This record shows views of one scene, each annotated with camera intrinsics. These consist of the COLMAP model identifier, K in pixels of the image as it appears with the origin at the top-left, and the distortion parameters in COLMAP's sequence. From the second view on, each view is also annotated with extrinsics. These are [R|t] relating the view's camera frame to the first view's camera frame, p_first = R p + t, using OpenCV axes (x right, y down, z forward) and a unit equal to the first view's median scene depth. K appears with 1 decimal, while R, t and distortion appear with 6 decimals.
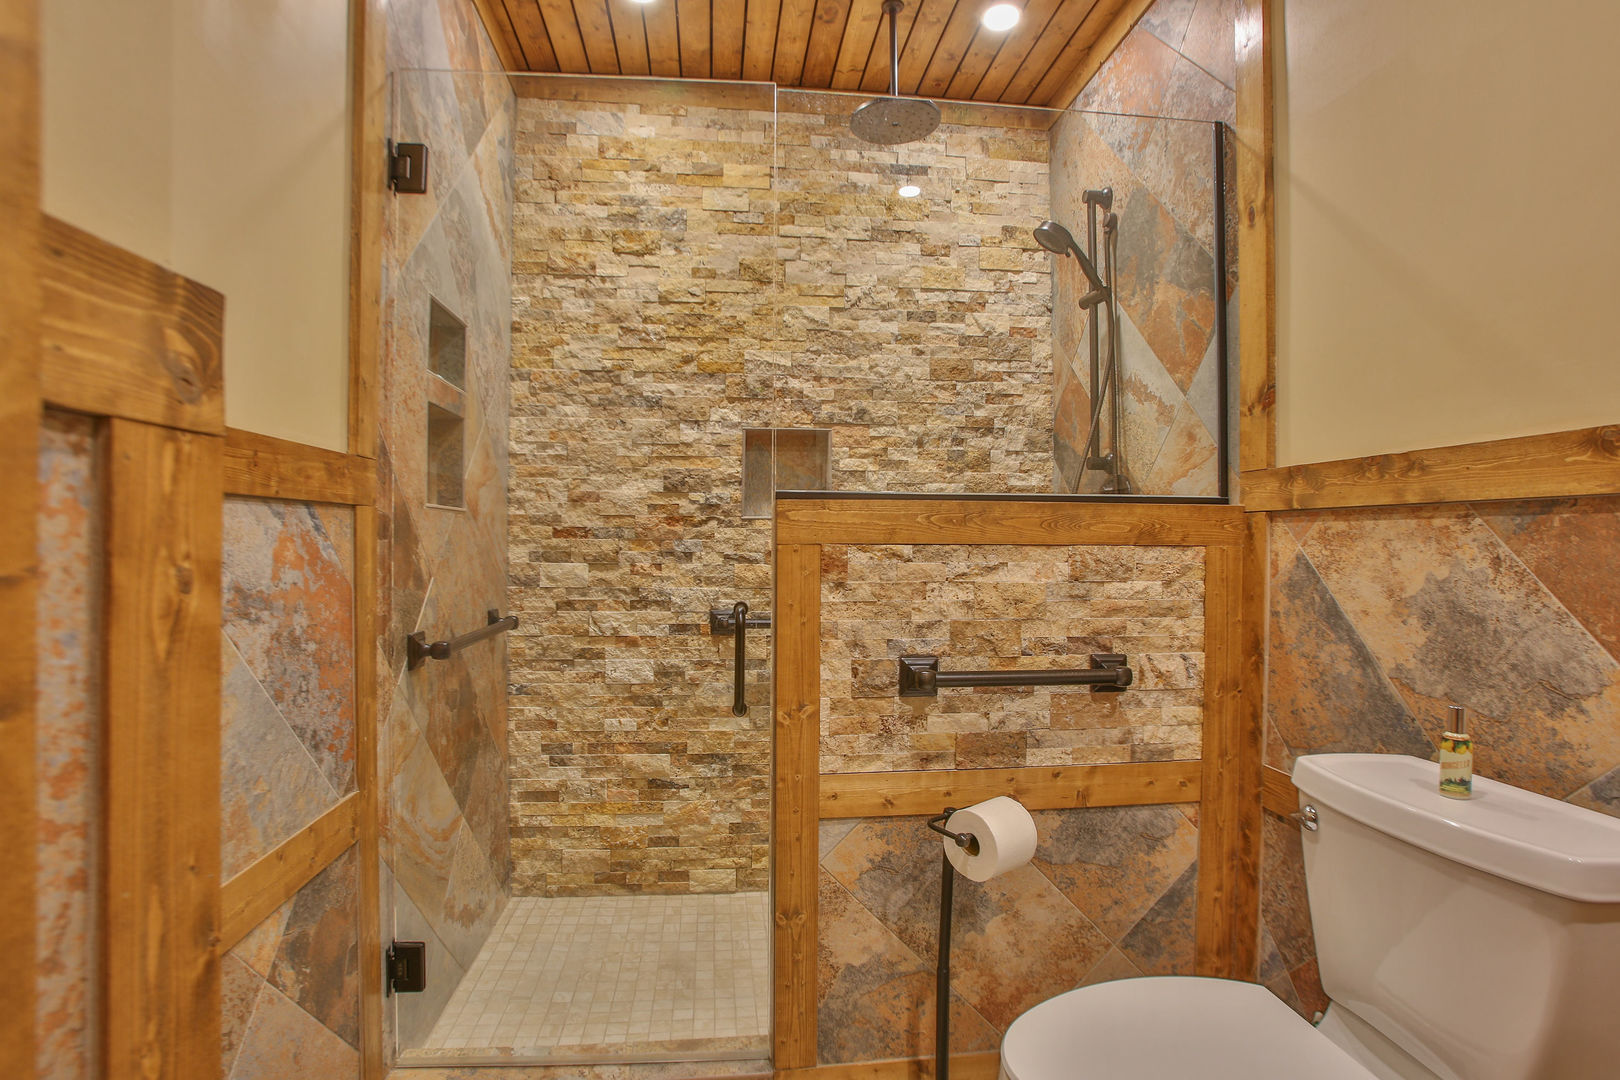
lens RADIAL K [[821.2, 0, 802.2], [0, 821.2, 550.4], [0, 0, 1]] dist [-0.082691, 0.043249]
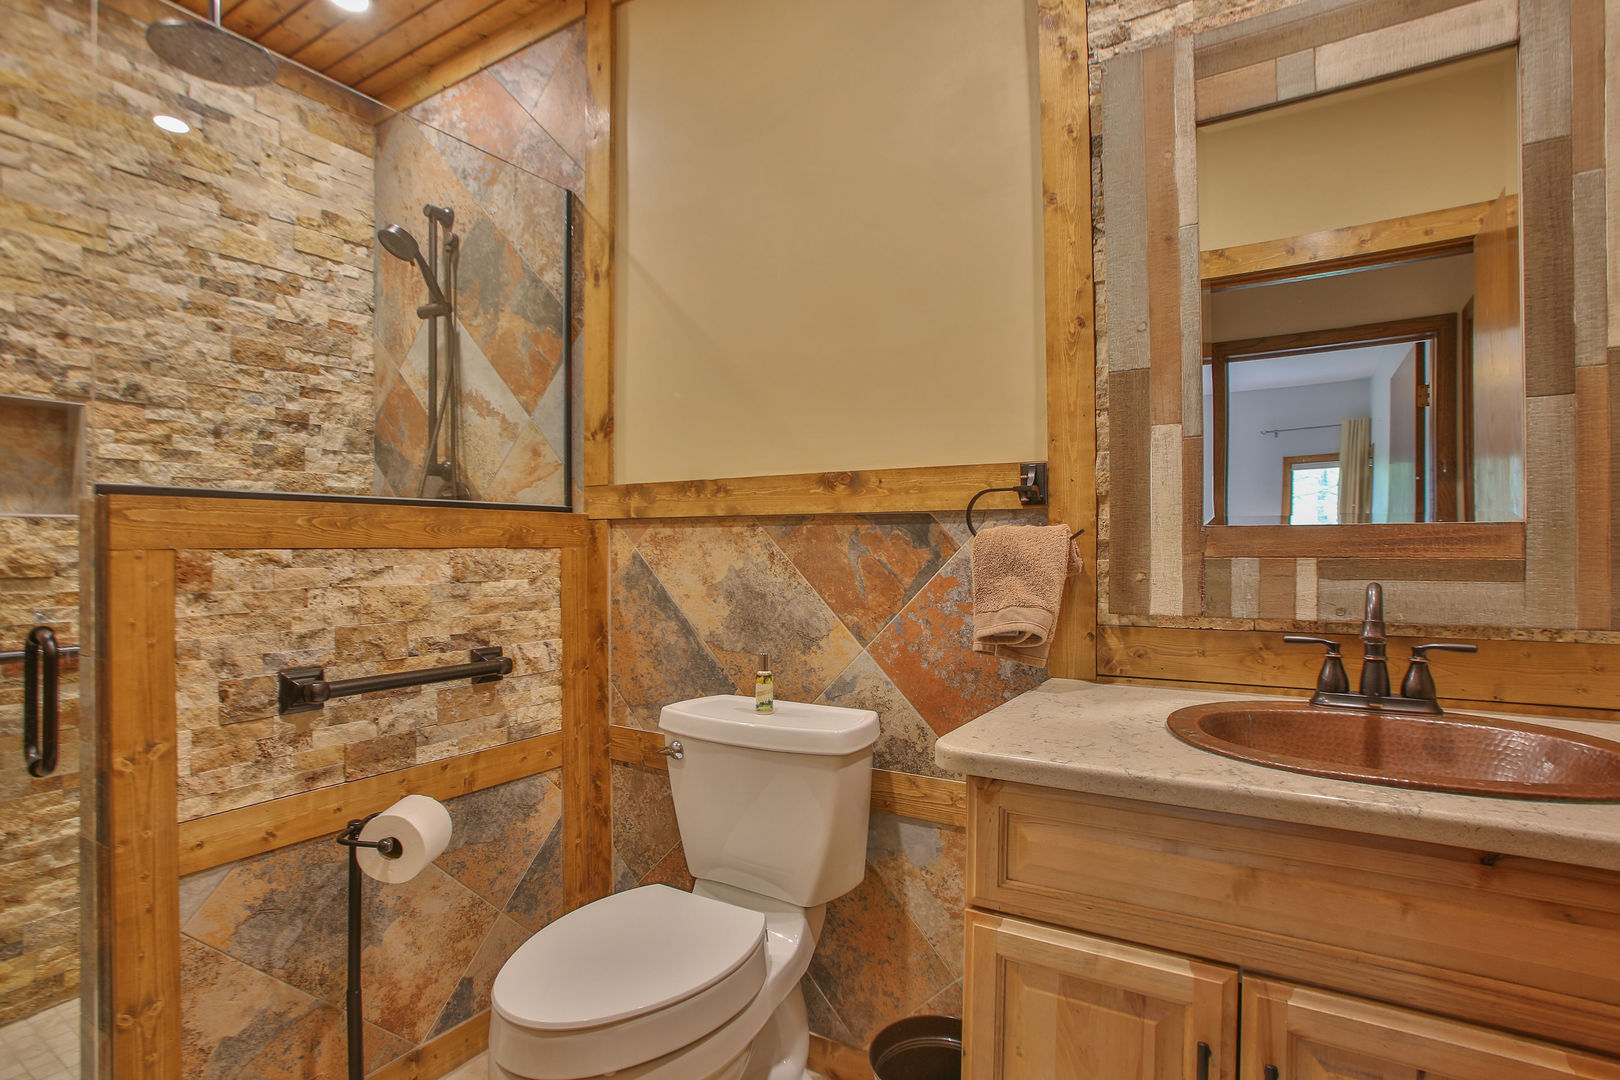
lens RADIAL K [[821.2, 0, 802.2], [0, 821.2, 550.4], [0, 0, 1]] dist [-0.082691, 0.043249]
pose [[0.614826, -0.009754, 0.788602, -0.220454], [0.013649, 0.999905, 0.001727, 0.000906], [-0.788544, 0.009702, 0.614901, -0.007793]]
